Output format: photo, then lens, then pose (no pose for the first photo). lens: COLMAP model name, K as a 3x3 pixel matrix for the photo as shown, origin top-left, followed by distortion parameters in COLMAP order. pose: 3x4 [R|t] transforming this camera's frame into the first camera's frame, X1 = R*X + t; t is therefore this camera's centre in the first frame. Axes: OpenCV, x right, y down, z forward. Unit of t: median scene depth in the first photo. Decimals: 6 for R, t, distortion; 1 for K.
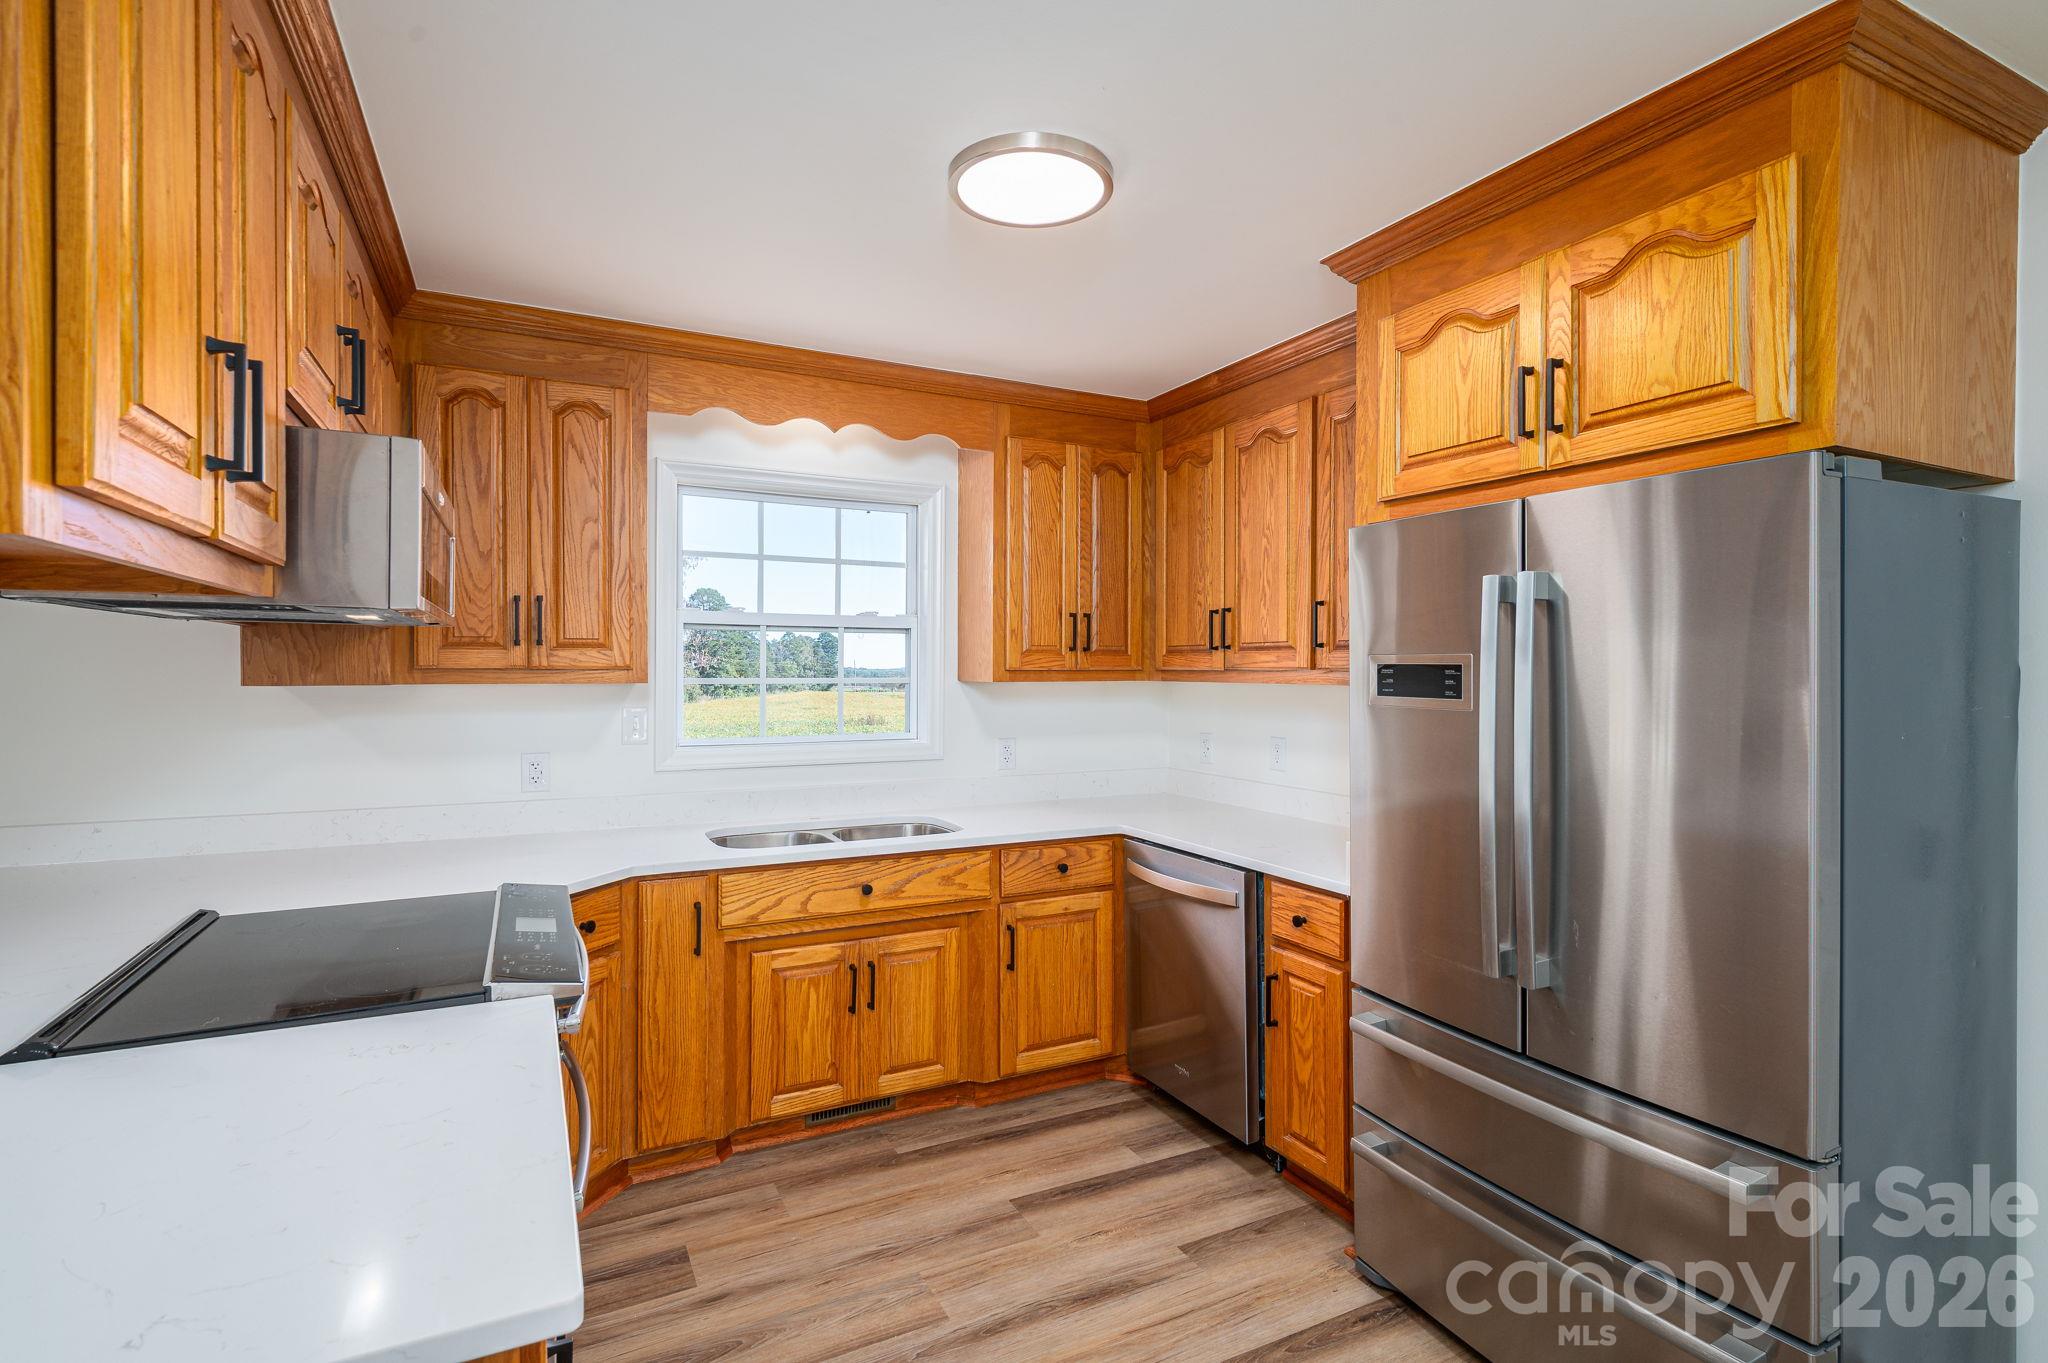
lens RADIAL K [[1007.3, 0, 984.6], [0, 1007.3, 671.9], [0, 0, 1]] dist [-0.003141, -0.000173]
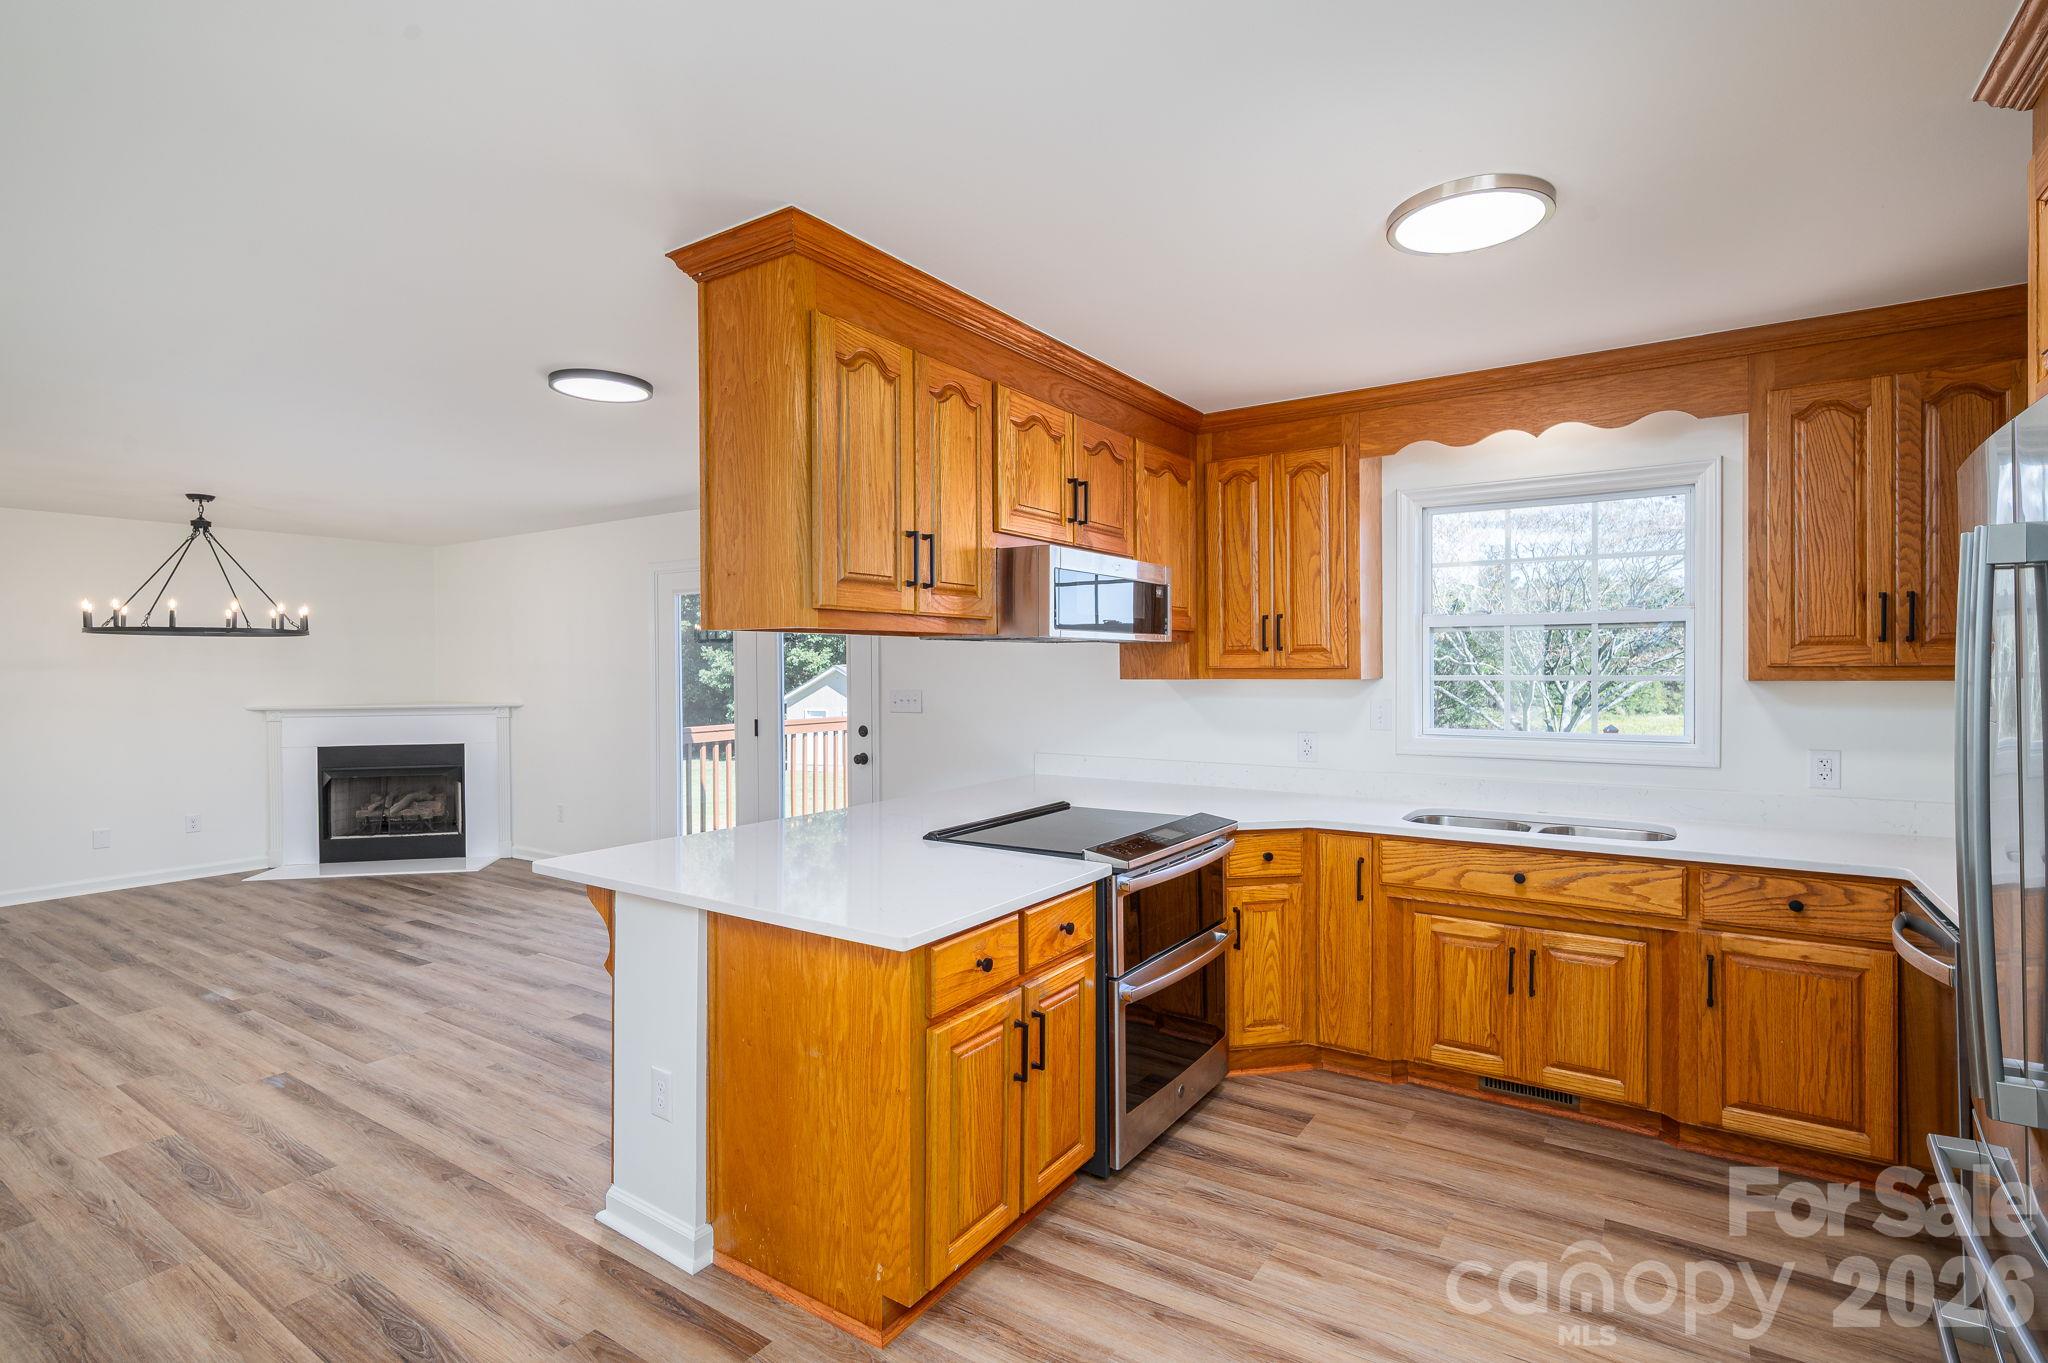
lens RADIAL K [[1007.3, 0, 984.6], [0, 1007.3, 671.9], [0, 0, 1]] dist [-0.003141, -0.000173]
pose [[0.448212, -0.001414, -0.893926, 0.572870], [0.002750, 0.999996, -0.000203, 0.000990], [0.893923, -0.002368, 0.448215, 0.037566]]
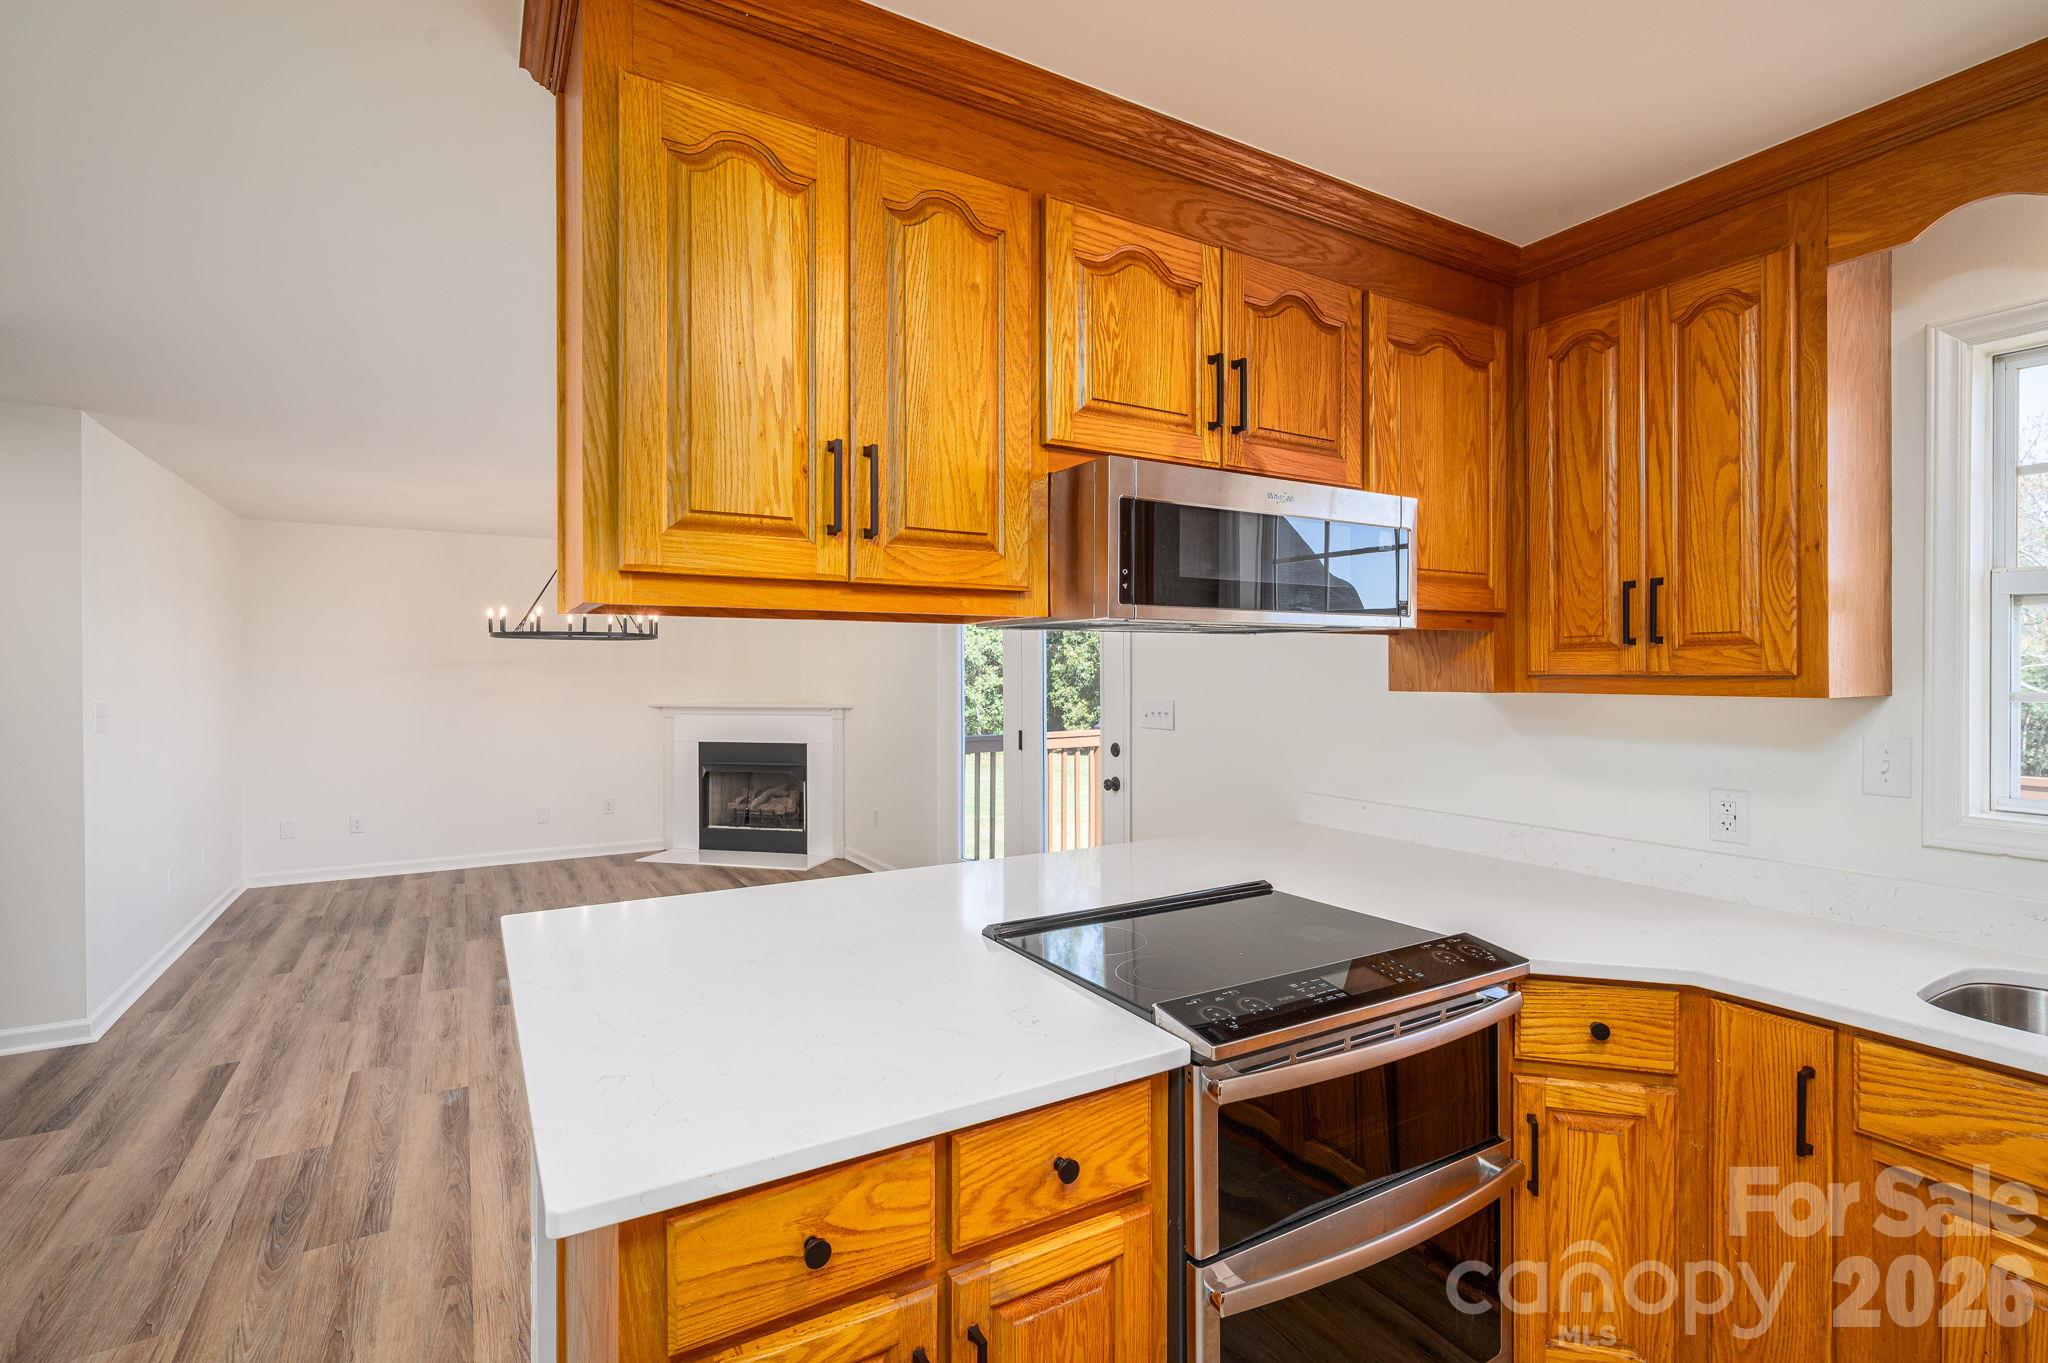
lens RADIAL K [[984.2, 0, 1035.7], [0, 984.2, 673.8], [0, 0, 1]] dist [-0.003111, 0.000265]
pose [[0.066695, -0.000993, -0.997773, 0.249775], [-0.003573, 0.999993, -0.001234, -0.001727], [0.997767, 0.003648, 0.066691, 0.476064]]
